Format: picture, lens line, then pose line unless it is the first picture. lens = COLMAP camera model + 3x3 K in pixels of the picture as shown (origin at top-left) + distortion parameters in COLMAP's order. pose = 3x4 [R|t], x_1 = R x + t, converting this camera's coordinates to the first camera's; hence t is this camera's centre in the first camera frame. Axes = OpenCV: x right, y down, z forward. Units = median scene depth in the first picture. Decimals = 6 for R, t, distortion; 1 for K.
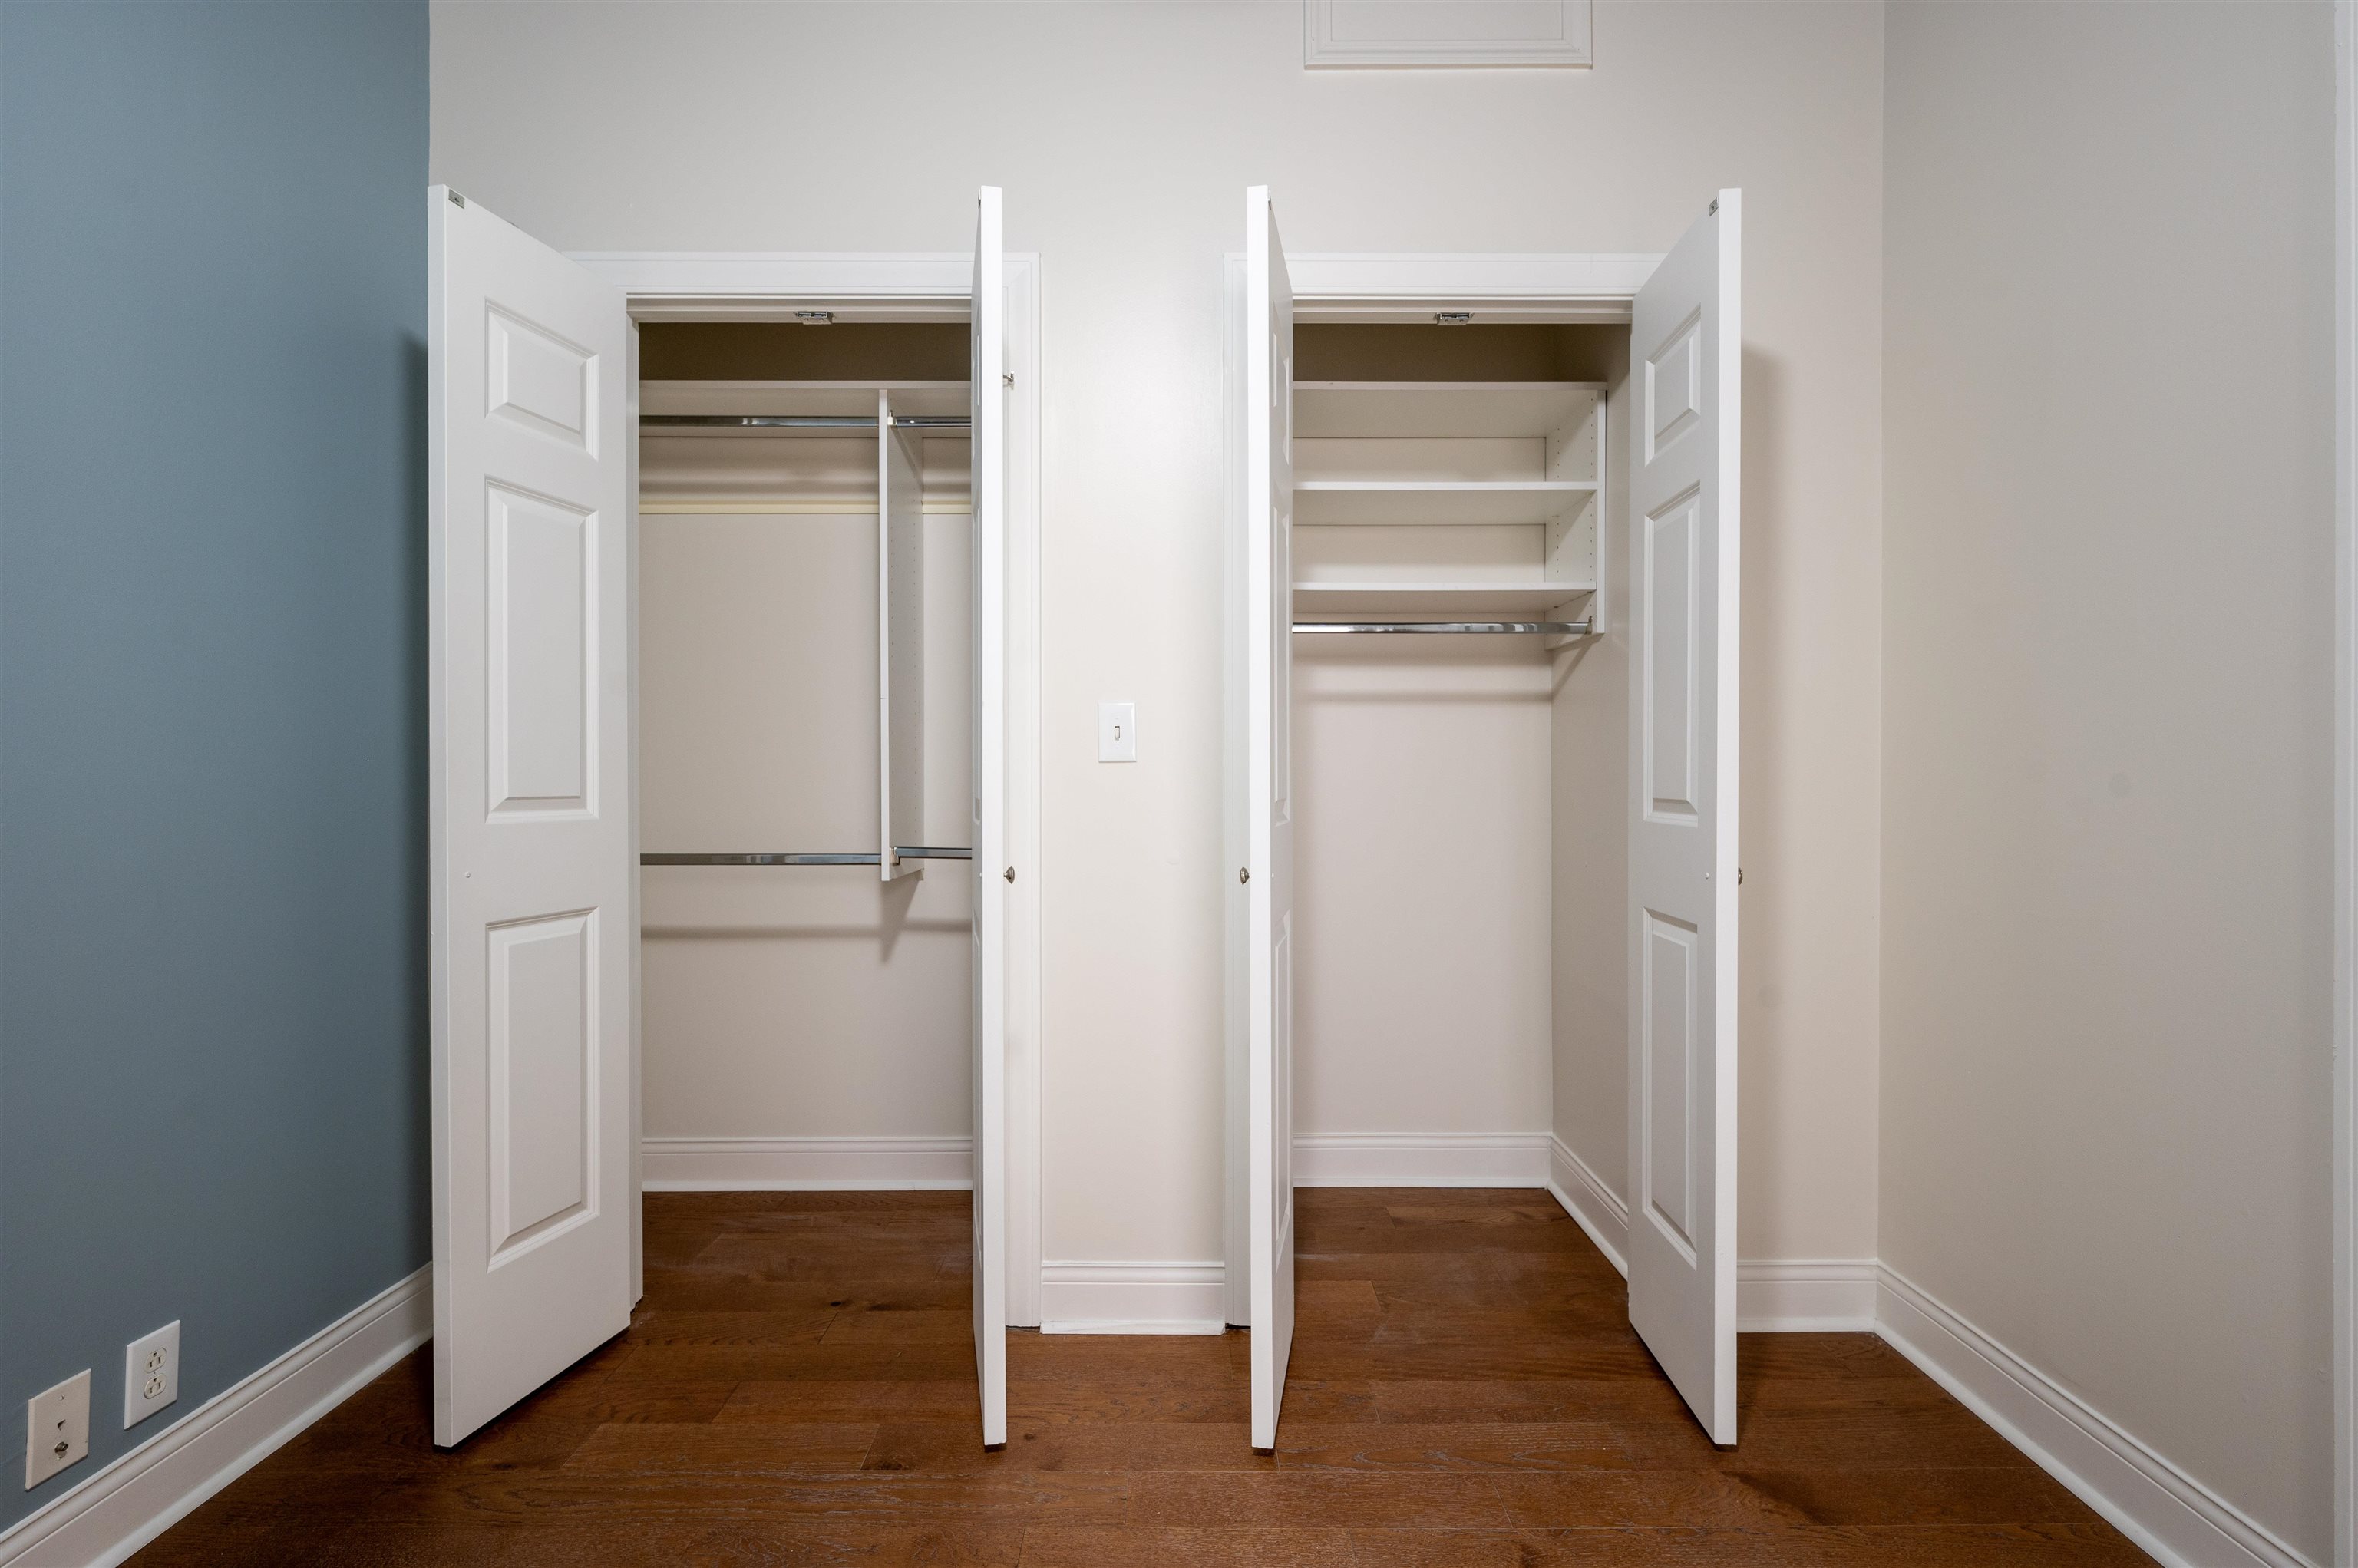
lens RADIAL K [[1074.9, 0, 1197.2], [0, 1074.9, 769.2], [0, 0, 1]] dist [0.007529, 0.001982]
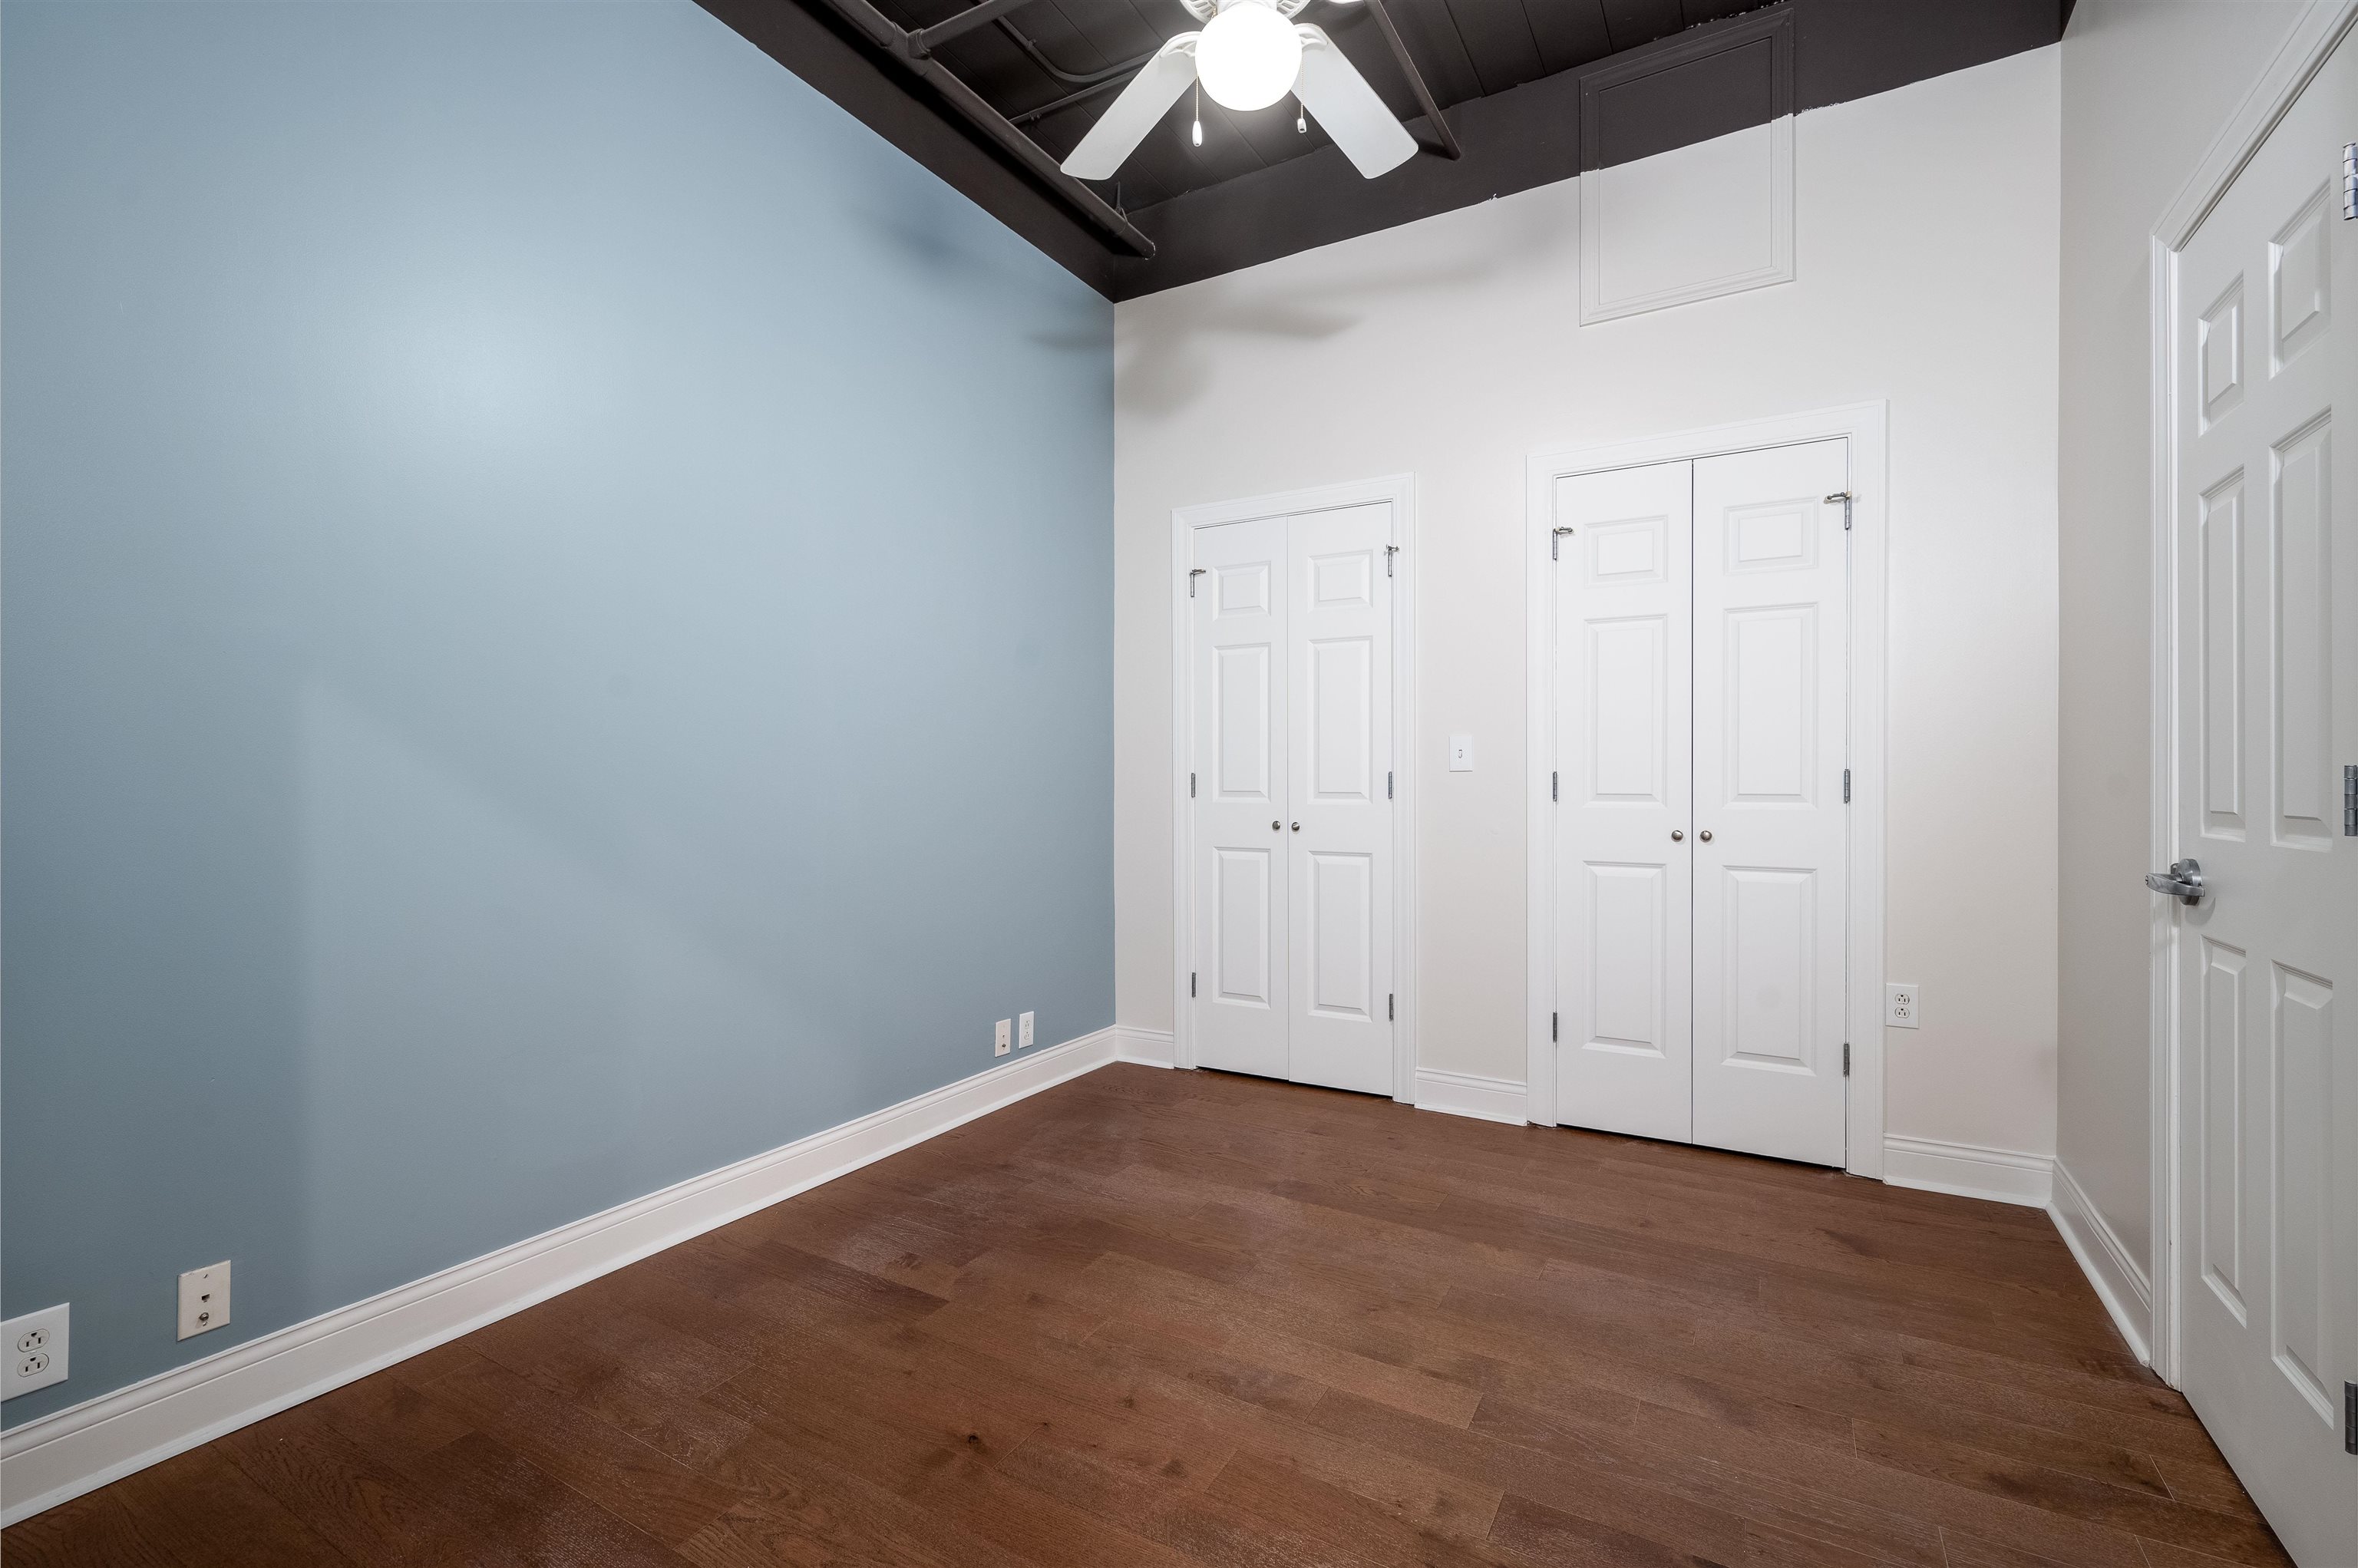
lens RADIAL K [[1074.9, 0, 1182.9], [0, 1074.9, 782.6], [0, 0, 1]] dist [0.007529, 0.001982]
pose [[0.862269, -0.001986, -0.506447, 0.393936], [0.000007, 0.999992, -0.003910, 0.016710], [0.506451, 0.003368, 0.862262, -0.640410]]
